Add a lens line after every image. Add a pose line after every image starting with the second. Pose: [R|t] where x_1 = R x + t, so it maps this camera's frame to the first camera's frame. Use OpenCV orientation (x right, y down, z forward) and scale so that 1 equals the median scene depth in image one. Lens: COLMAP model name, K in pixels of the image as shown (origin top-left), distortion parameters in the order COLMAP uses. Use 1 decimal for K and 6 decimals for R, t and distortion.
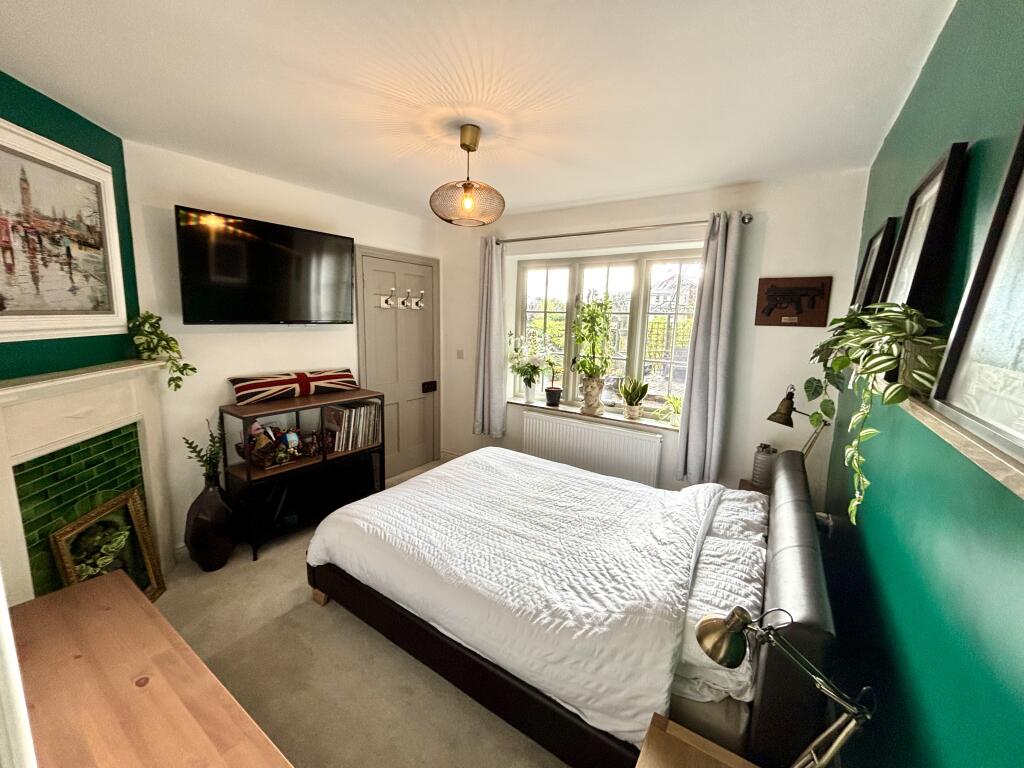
lens RADIAL K [[414.7, 0, 507.8], [0, 414.7, 384.5], [0, 0, 1]] dist [0.002235, -0.001458]
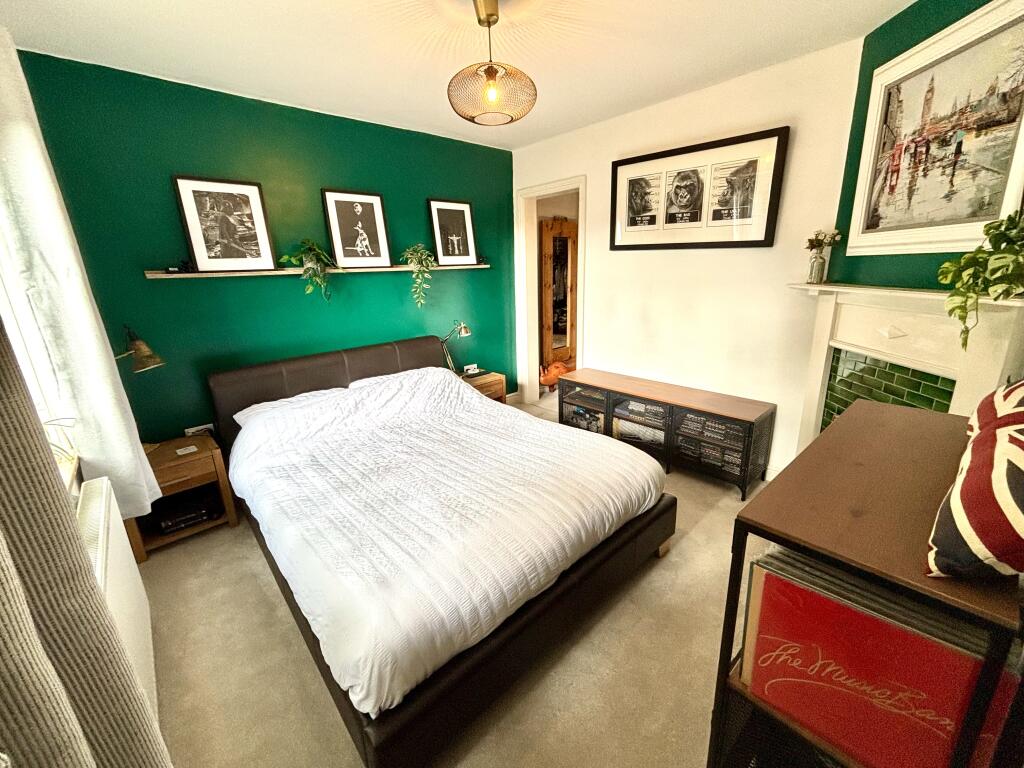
lens RADIAL K [[414.7, 0, 513.1], [0, 414.7, 381.5], [0, 0, 1]] dist [0.002235, -0.001458]
pose [[-0.974034, -0.053725, 0.219937, -0.397279], [0.046771, 0.902733, 0.427651, -0.303177], [-0.221520, 0.426833, -0.876780, 2.215610]]
